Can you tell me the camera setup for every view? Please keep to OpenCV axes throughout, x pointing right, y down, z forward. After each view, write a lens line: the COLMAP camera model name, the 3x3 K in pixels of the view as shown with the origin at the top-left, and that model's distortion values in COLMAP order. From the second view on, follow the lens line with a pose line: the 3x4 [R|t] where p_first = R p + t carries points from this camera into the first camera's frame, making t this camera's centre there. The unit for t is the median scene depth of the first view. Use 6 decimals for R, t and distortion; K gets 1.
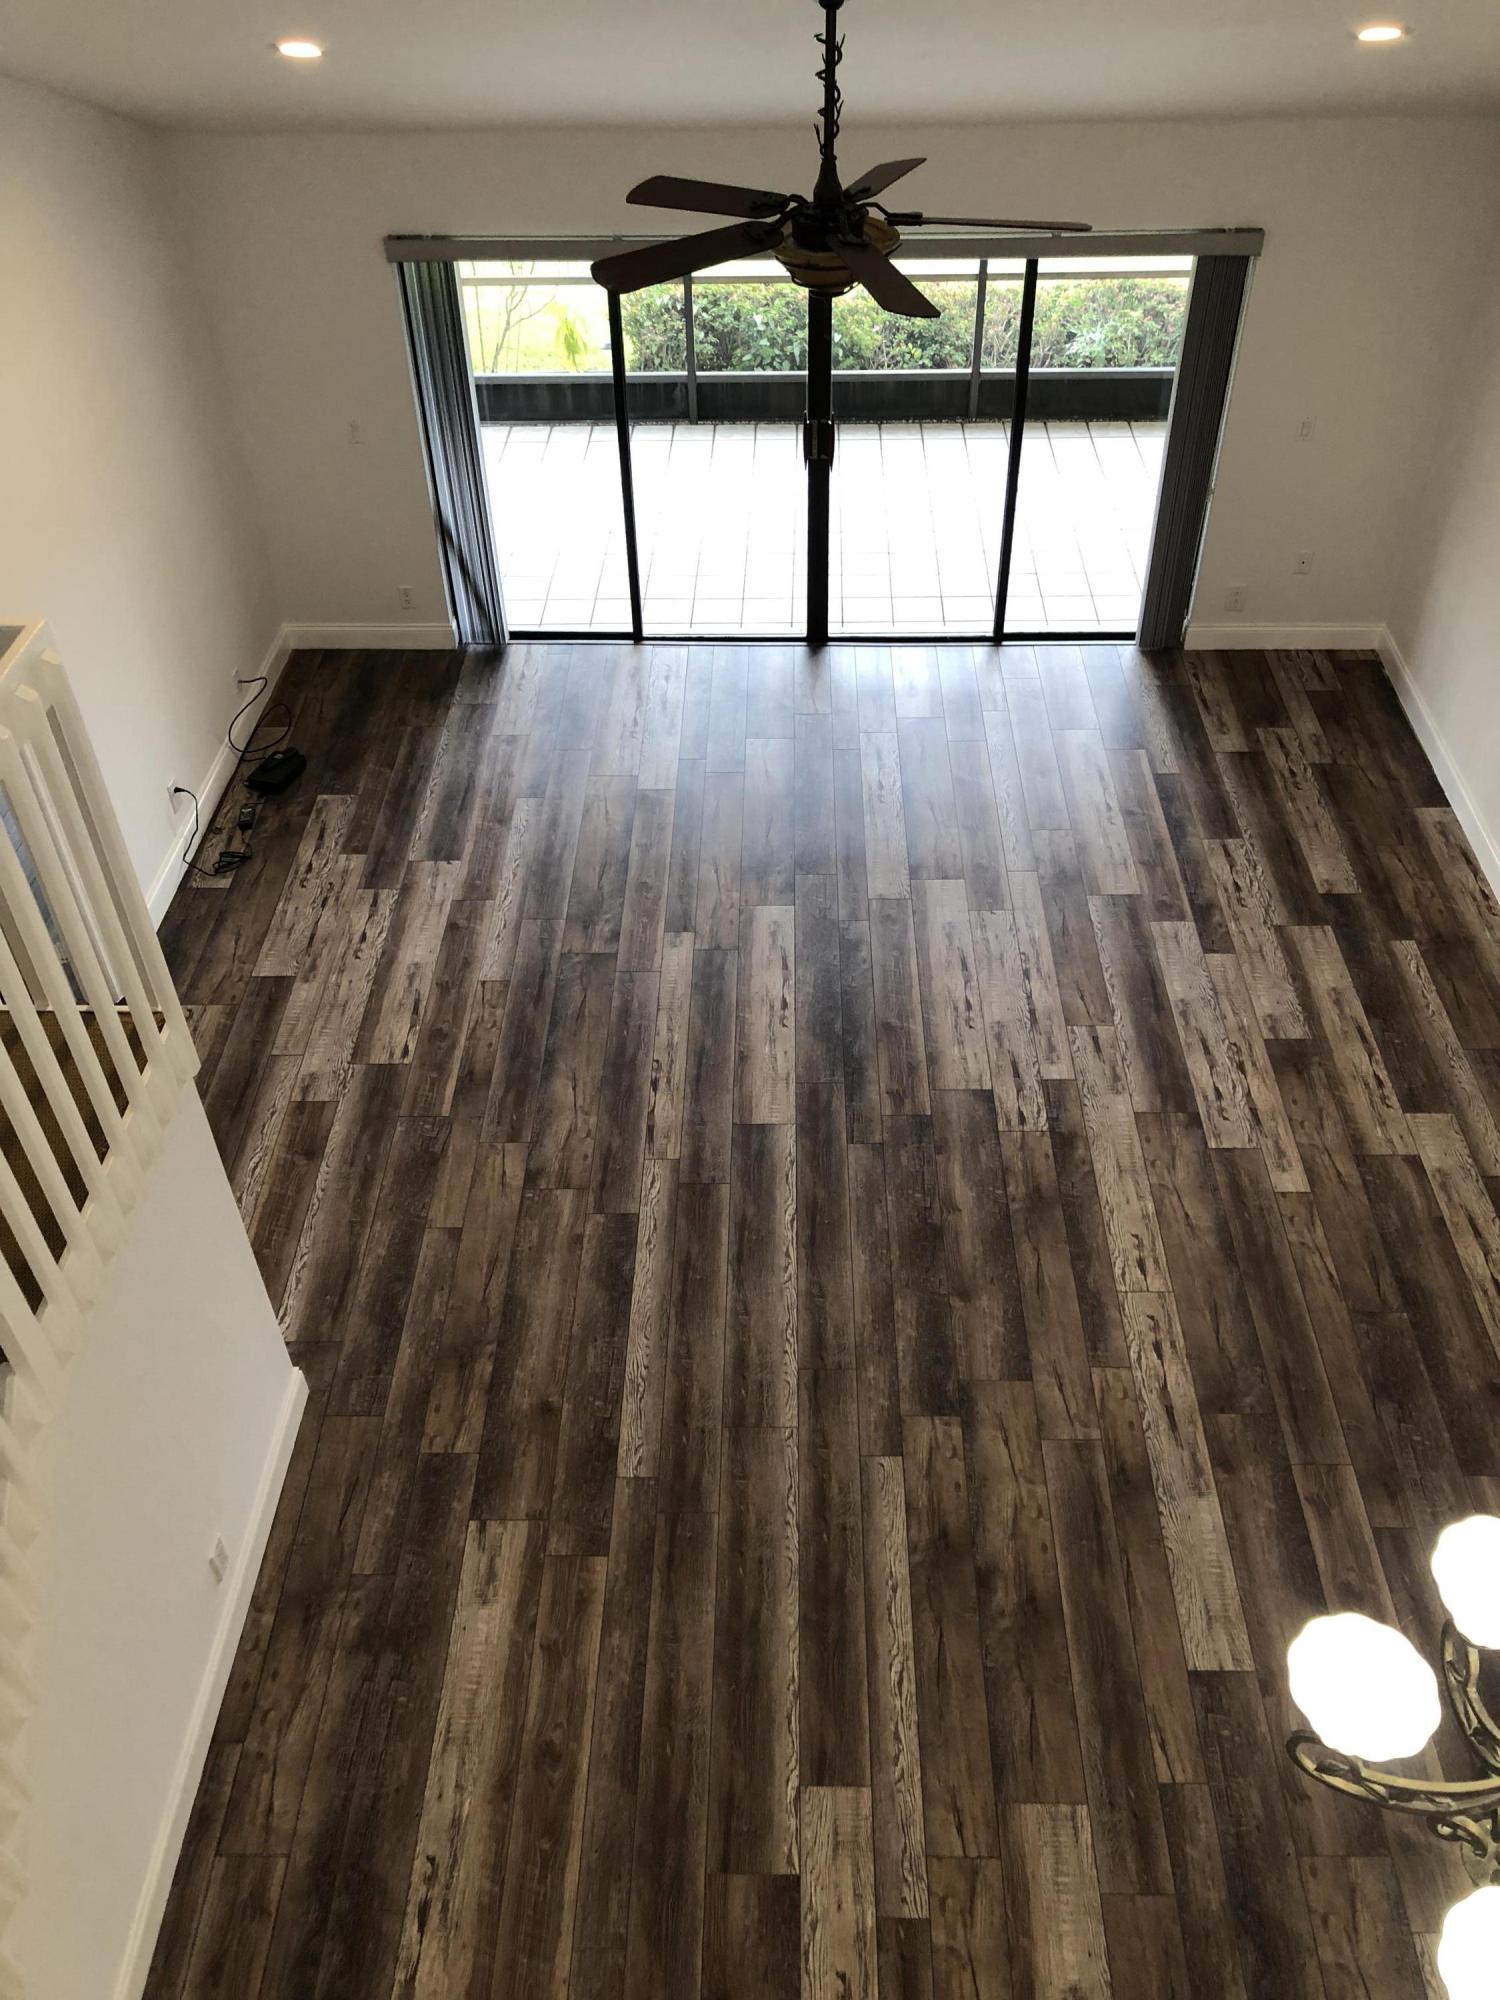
lens RADIAL K [[1650.4, 0, 746.9], [0, 1650.4, 983.5], [0, 0, 1]] dist [0.037264, -0.037229]
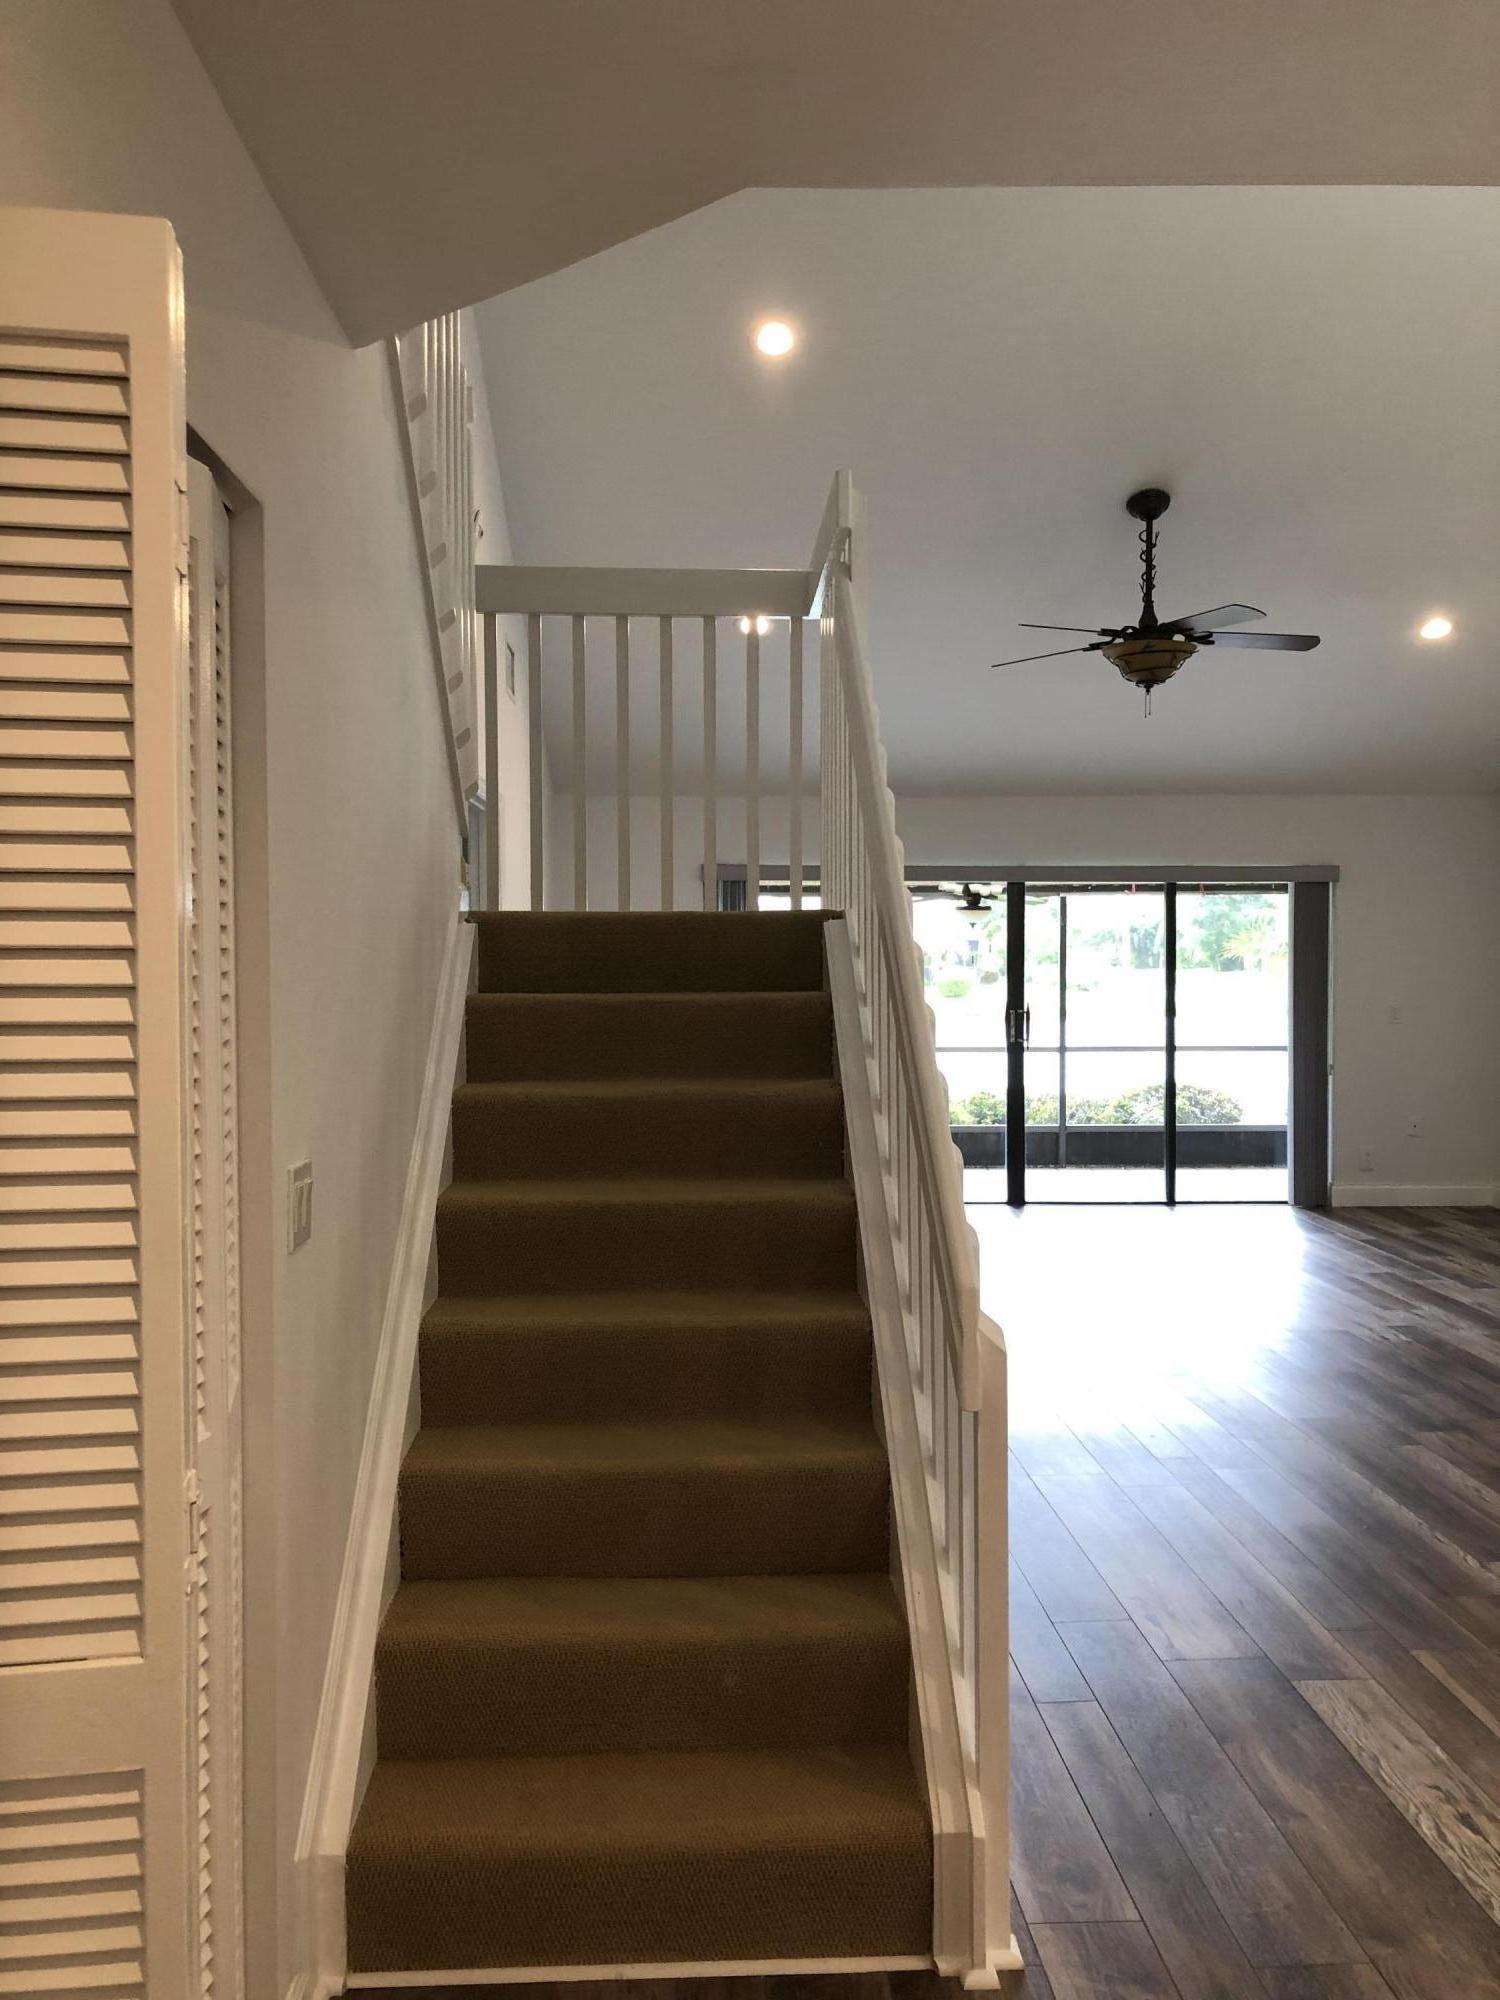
lens RADIAL K [[1650.4, 0, 734.5], [0, 1650.4, 996.0], [0, 0, 1]] dist [0.037264, -0.037229]
pose [[0.997493, 0.018512, 0.068307, -0.404059], [0.029665, 0.766923, -0.641053, 0.713368], [-0.064253, 0.641472, 0.764451, 0.060819]]
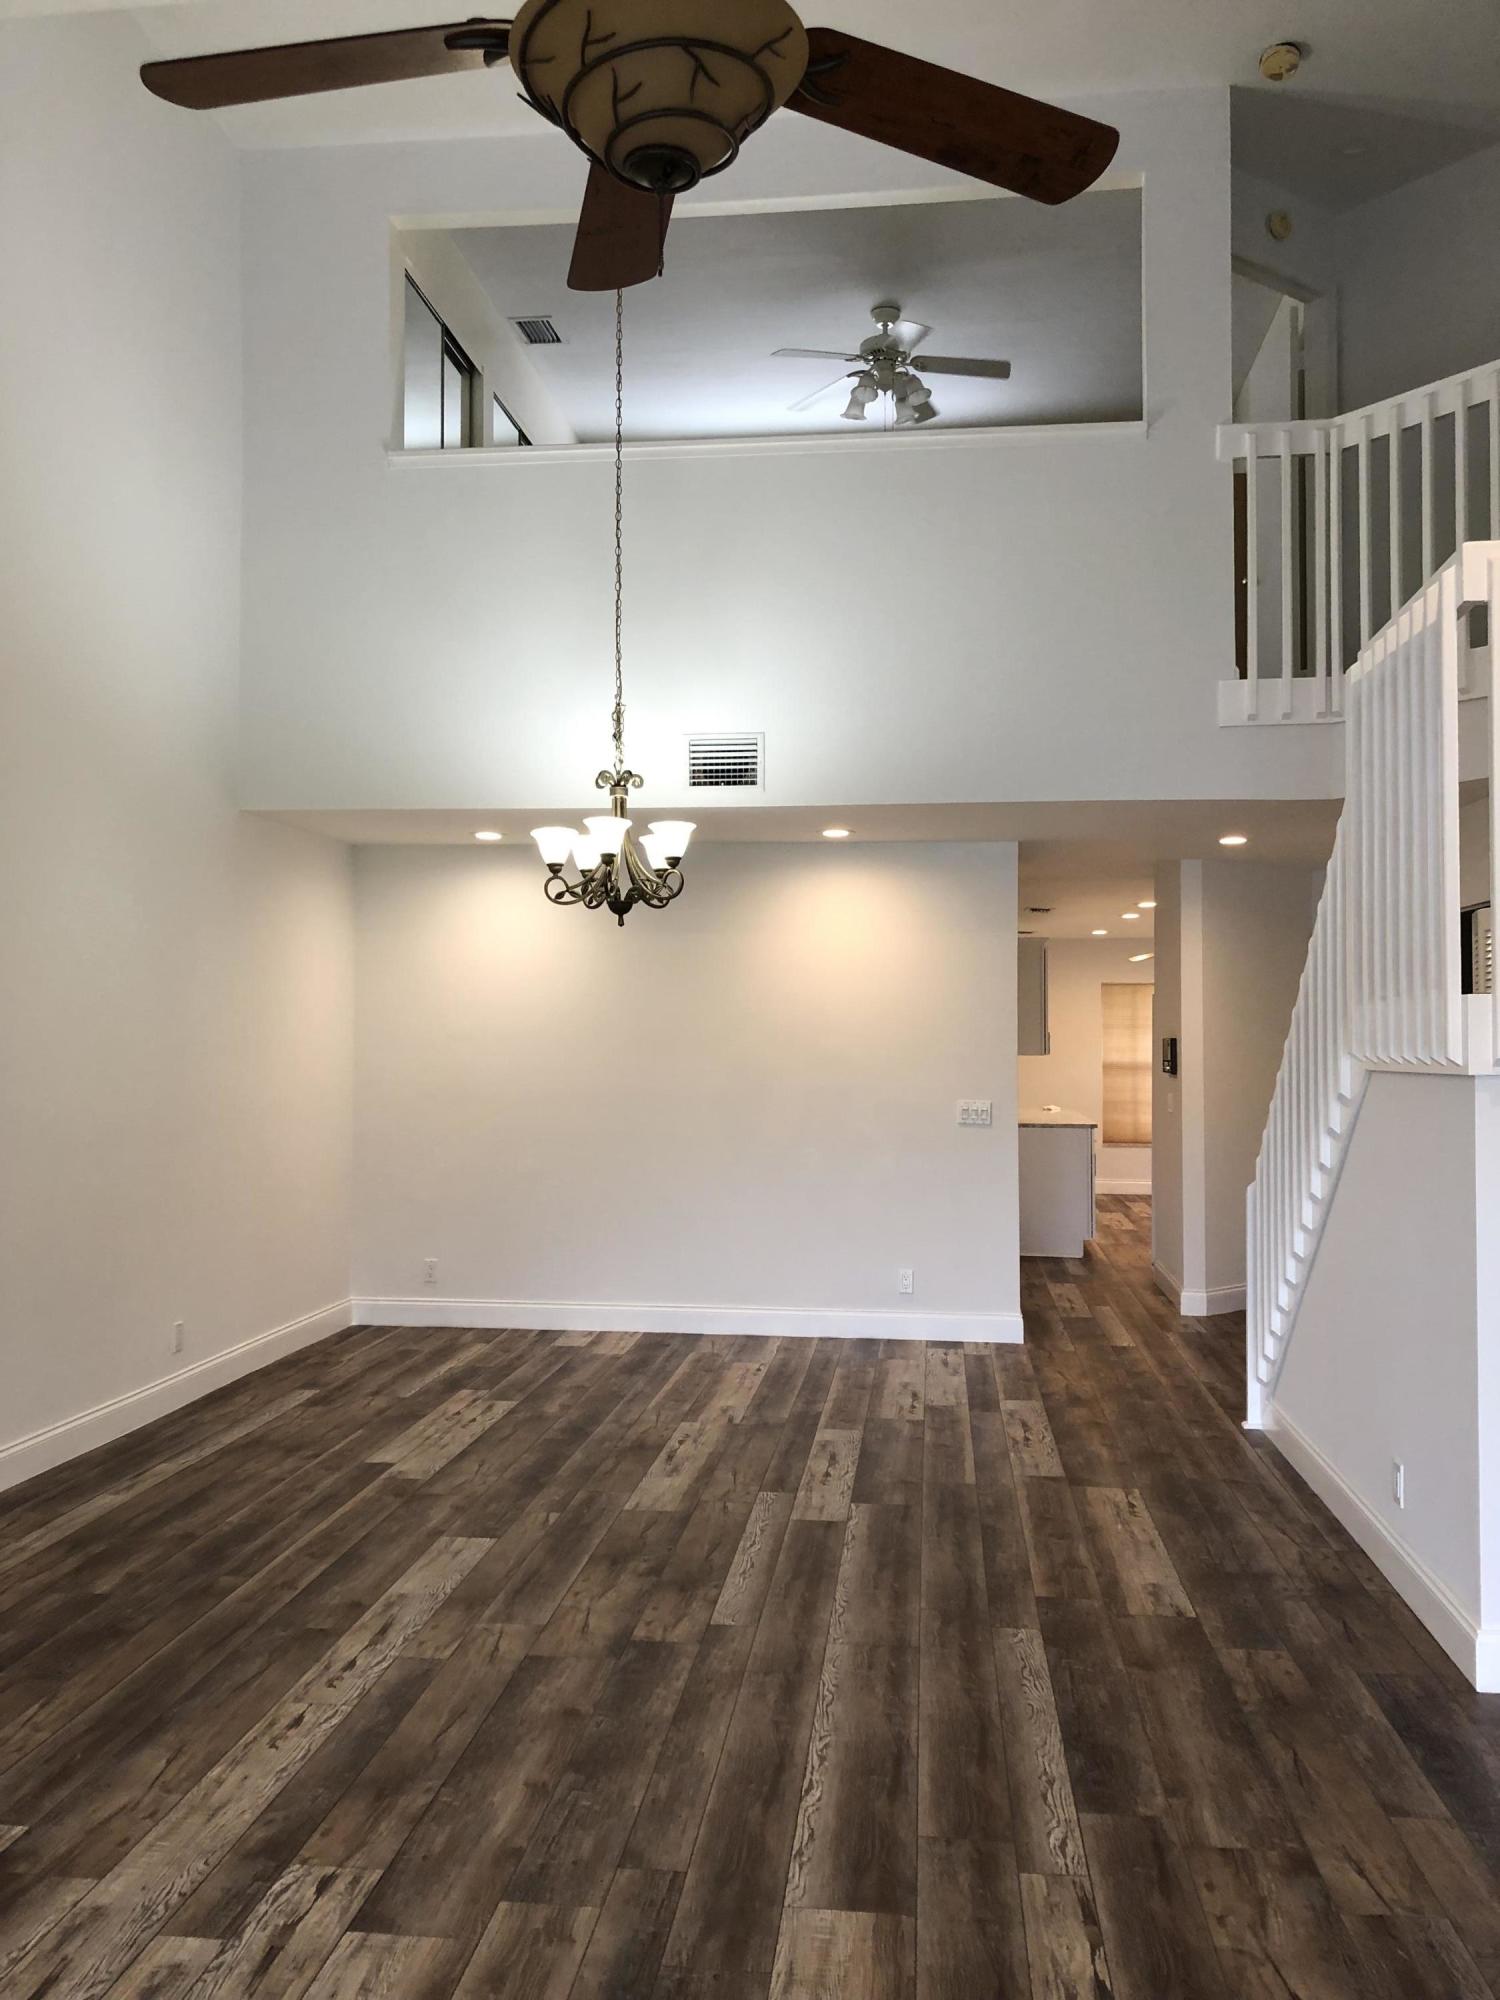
lens RADIAL K [[1650.4, 0, 733.3], [0, 1650.4, 1001.3], [0, 0, 1]] dist [0.037264, -0.037229]
pose [[-0.995011, 0.020840, 0.097562, -0.010453], [0.078438, 0.767702, 0.635988, -0.512815], [-0.061644, 0.640468, -0.765507, 1.444898]]
